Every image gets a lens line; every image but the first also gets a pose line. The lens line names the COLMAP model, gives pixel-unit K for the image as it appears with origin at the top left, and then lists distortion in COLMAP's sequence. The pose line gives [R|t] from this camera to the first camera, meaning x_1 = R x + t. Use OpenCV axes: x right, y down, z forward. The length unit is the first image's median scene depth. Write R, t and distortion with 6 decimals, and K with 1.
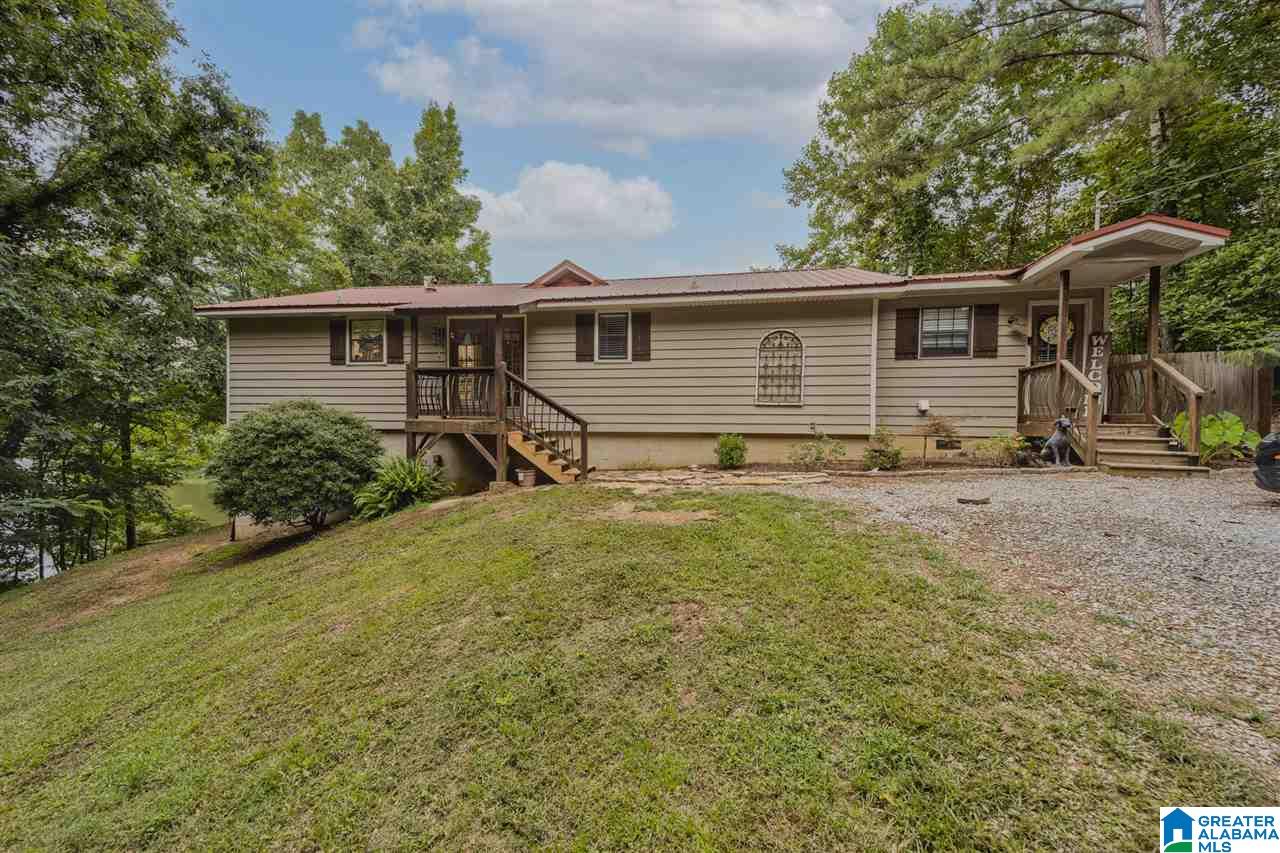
lens RADIAL K [[494.0, 0, 639.4], [0, 494.0, 425.4], [0, 0, 1]] dist [-0.000901, -0.000171]
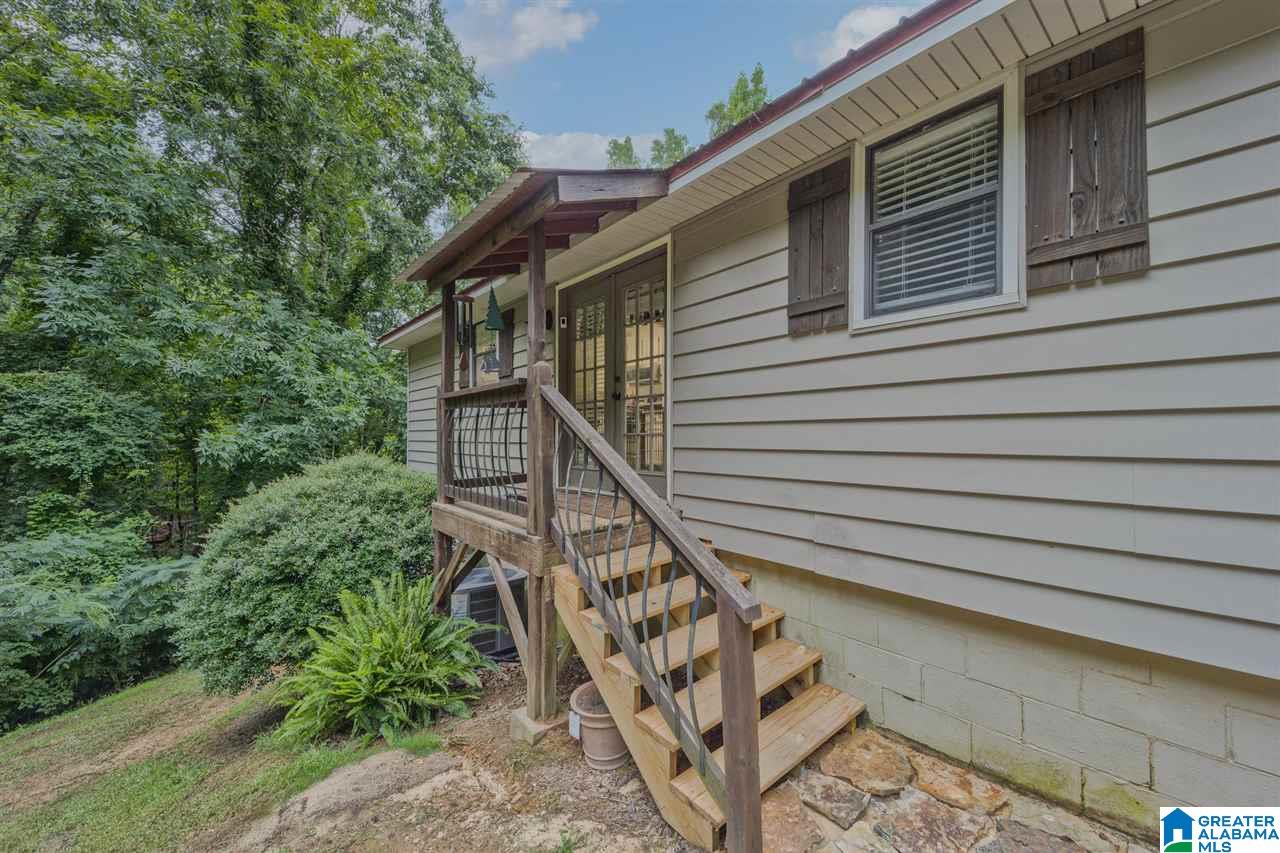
lens RADIAL K [[494.0, 0, 633.6], [0, 494.0, 434.4], [0, 0, 1]] dist [-0.000901, -0.000171]
pose [[0.752764, -0.003644, -0.658280, -0.002214], [-0.009439, 0.999822, -0.016328, -0.065487], [0.658222, 0.018504, 0.752596, 0.714427]]
